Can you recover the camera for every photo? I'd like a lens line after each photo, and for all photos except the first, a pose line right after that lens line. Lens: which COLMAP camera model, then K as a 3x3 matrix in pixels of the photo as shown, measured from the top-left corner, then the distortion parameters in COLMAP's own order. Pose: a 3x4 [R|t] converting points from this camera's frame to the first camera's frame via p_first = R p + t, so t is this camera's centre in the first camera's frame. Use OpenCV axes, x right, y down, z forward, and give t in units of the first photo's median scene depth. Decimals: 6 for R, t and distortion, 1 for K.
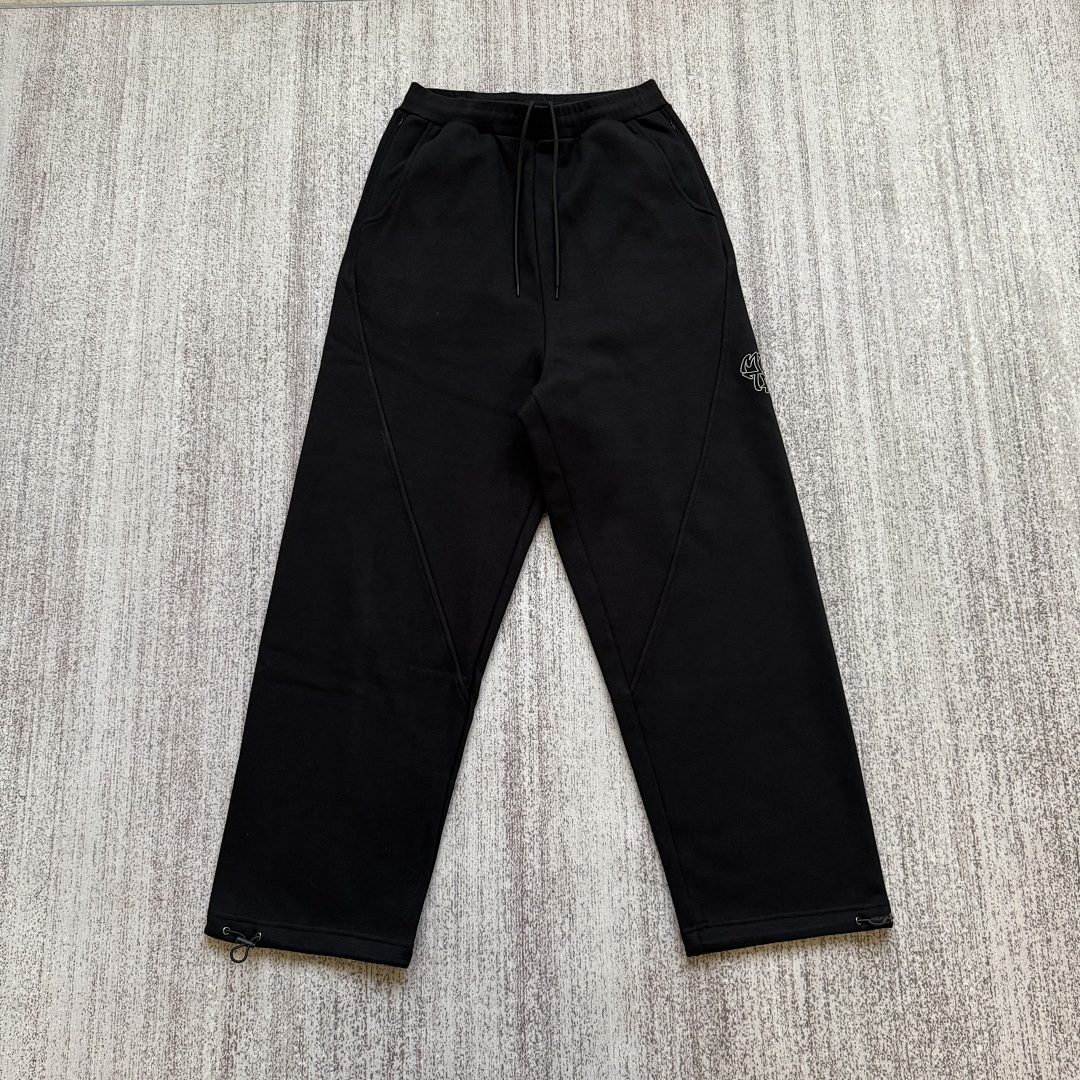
lens RADIAL K [[1030.9, 0, 527.8], [0, 1030.9, 538.3], [0, 0, 1]] dist [0.044252, -0.130429]
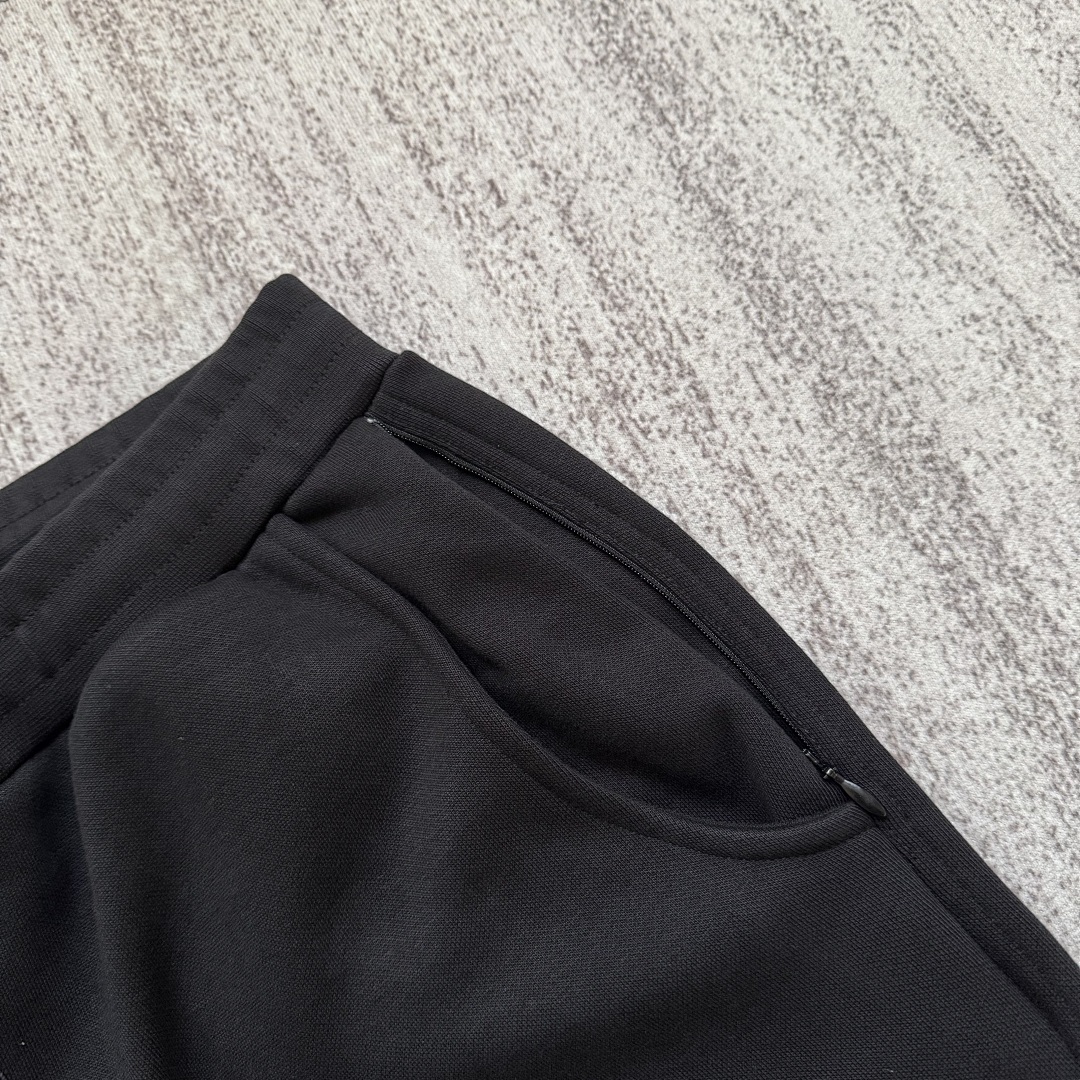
lens RADIAL K [[1030.9, 0, 527.8], [0, 1030.9, 538.3], [0, 0, 1]] dist [0.044252, -0.130429]
pose [[0.889573, -0.456508, 0.016131, 0.137240], [0.456560, 0.889692, 0.000527, -0.374955], [-0.014592, 0.006896, 0.999870, 0.792863]]
